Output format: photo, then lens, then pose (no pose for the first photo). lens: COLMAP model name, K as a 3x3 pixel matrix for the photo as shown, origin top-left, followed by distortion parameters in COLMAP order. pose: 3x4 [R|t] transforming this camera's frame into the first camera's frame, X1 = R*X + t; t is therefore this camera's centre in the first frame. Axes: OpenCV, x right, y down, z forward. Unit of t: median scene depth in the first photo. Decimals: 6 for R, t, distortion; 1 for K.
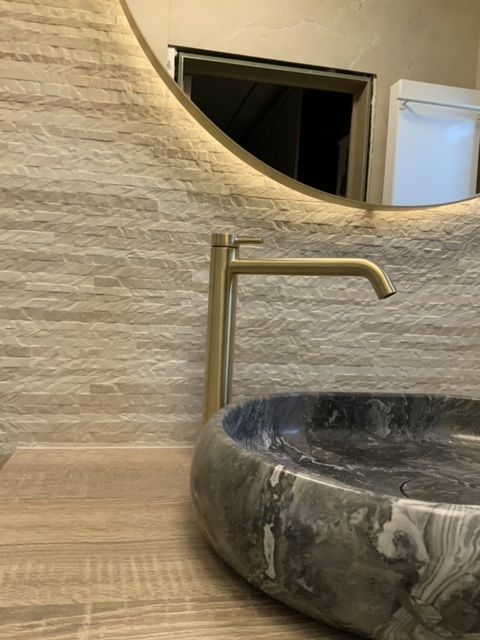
lens RADIAL K [[531.6, 0, 240.2], [0, 531.6, 318.8], [0, 0, 1]] dist [0.088638, -0.174143]
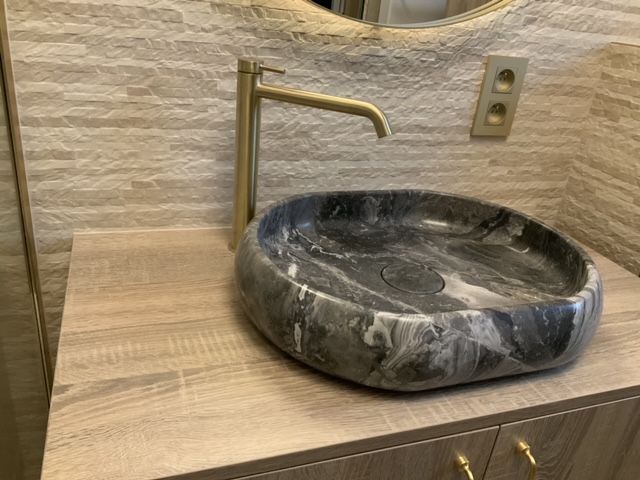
lens RADIAL K [[531.6, 0, 320.8], [0, 531.6, 239.1], [0, 0, 1]] dist [0.088638, -0.174143]
pose [[0.987134, -0.018721, 0.158795, -0.061721], [-0.043933, 0.923143, 0.381938, -0.222808], [-0.153741, -0.384000, 0.910444, -0.171194]]
